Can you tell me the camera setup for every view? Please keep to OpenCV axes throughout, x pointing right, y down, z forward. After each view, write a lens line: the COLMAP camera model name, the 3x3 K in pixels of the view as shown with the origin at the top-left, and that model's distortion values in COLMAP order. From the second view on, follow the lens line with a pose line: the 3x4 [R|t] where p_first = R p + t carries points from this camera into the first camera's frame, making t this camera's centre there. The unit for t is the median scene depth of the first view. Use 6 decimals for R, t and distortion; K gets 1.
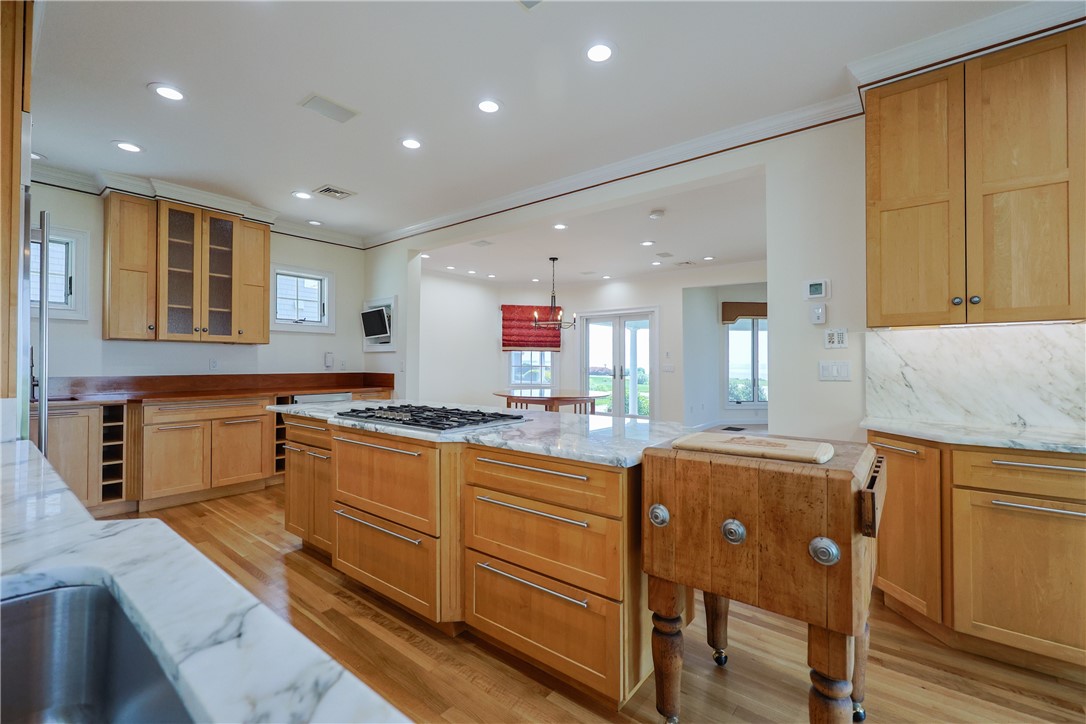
lens RADIAL K [[453.6, 0, 543.0], [0, 453.6, 362.0], [0, 0, 1]] dist [-0.000382, 0.000025]
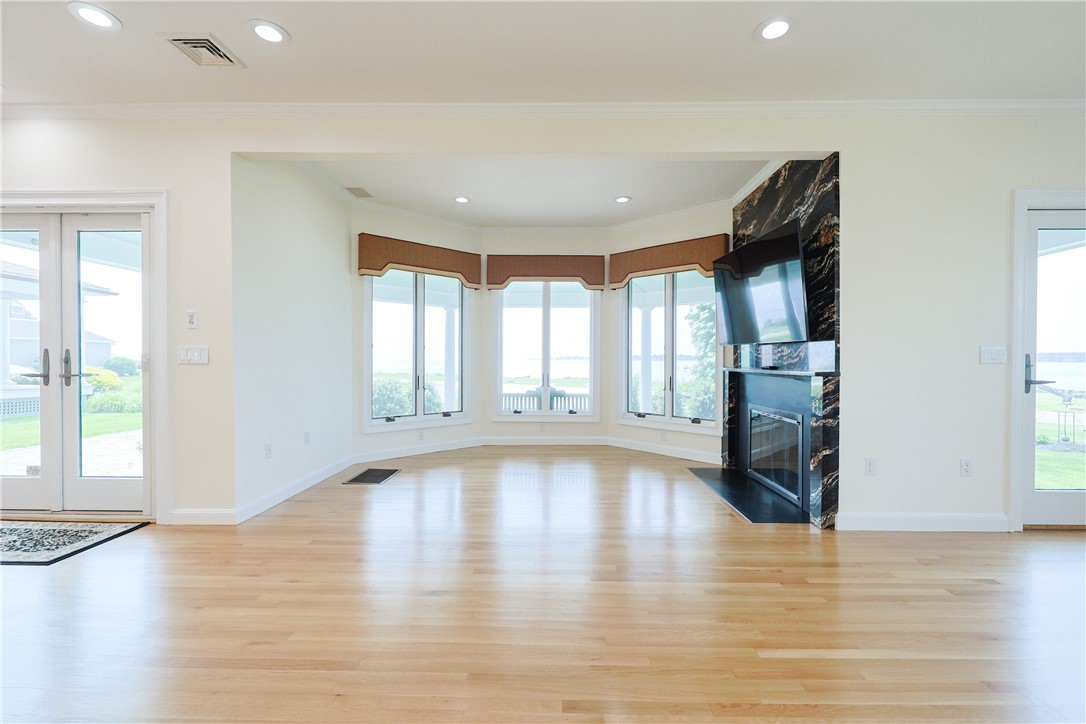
lens RADIAL K [[467.4, 0, 546.2], [0, 467.4, 368.1], [0, 0, 1]] dist [-0.002601, -0.000307]
pose [[0.793571, -0.009269, 0.608407, 0.235568], [-0.005220, 0.999743, 0.022039, 0.012454], [-0.608455, -0.020665, 0.793319, 0.430464]]
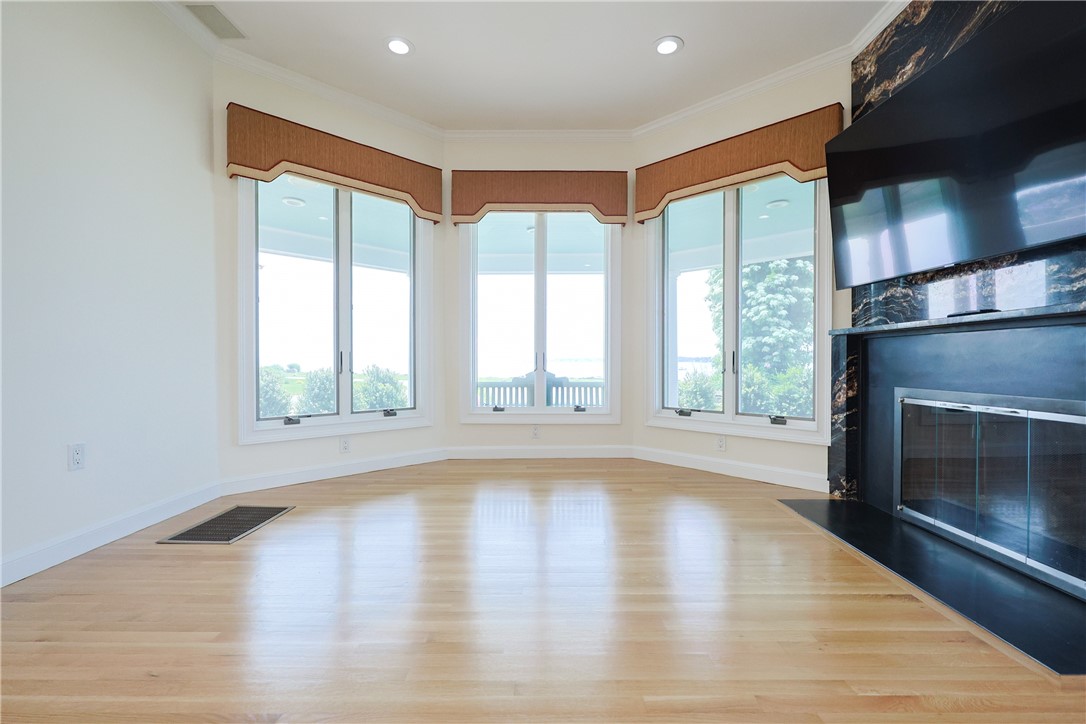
lens RADIAL K [[467.4, 0, 546.2], [0, 467.4, 368.1], [0, 0, 1]] dist [-0.002601, -0.000307]
pose [[0.790563, -0.011056, 0.612281, 0.368989], [0.000602, 0.999851, 0.017277, 0.042624], [-0.612380, -0.013290, 0.790452, 0.599102]]
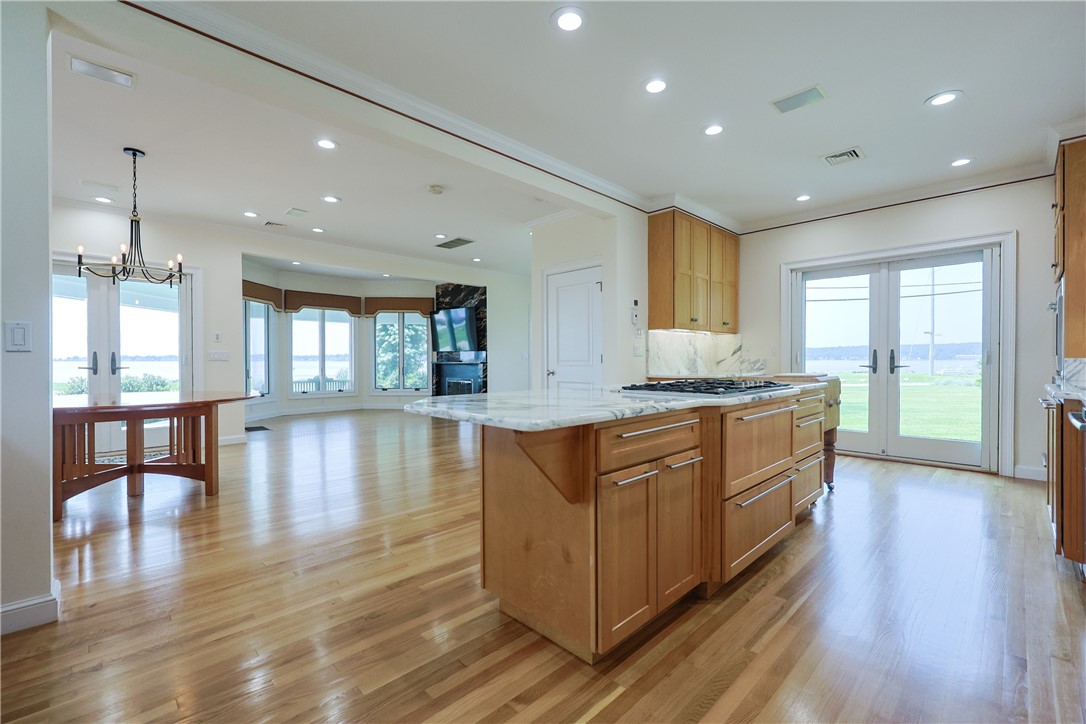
lens RADIAL K [[467.4, 0, 546.2], [0, 467.4, 368.1], [0, 0, 1]] dist [-0.002601, -0.000307]
pose [[0.123609, -0.018873, 0.992151, -0.350449], [-0.001859, 0.999813, 0.019250, 0.015483], [-0.992329, -0.004224, 0.123551, 0.324905]]
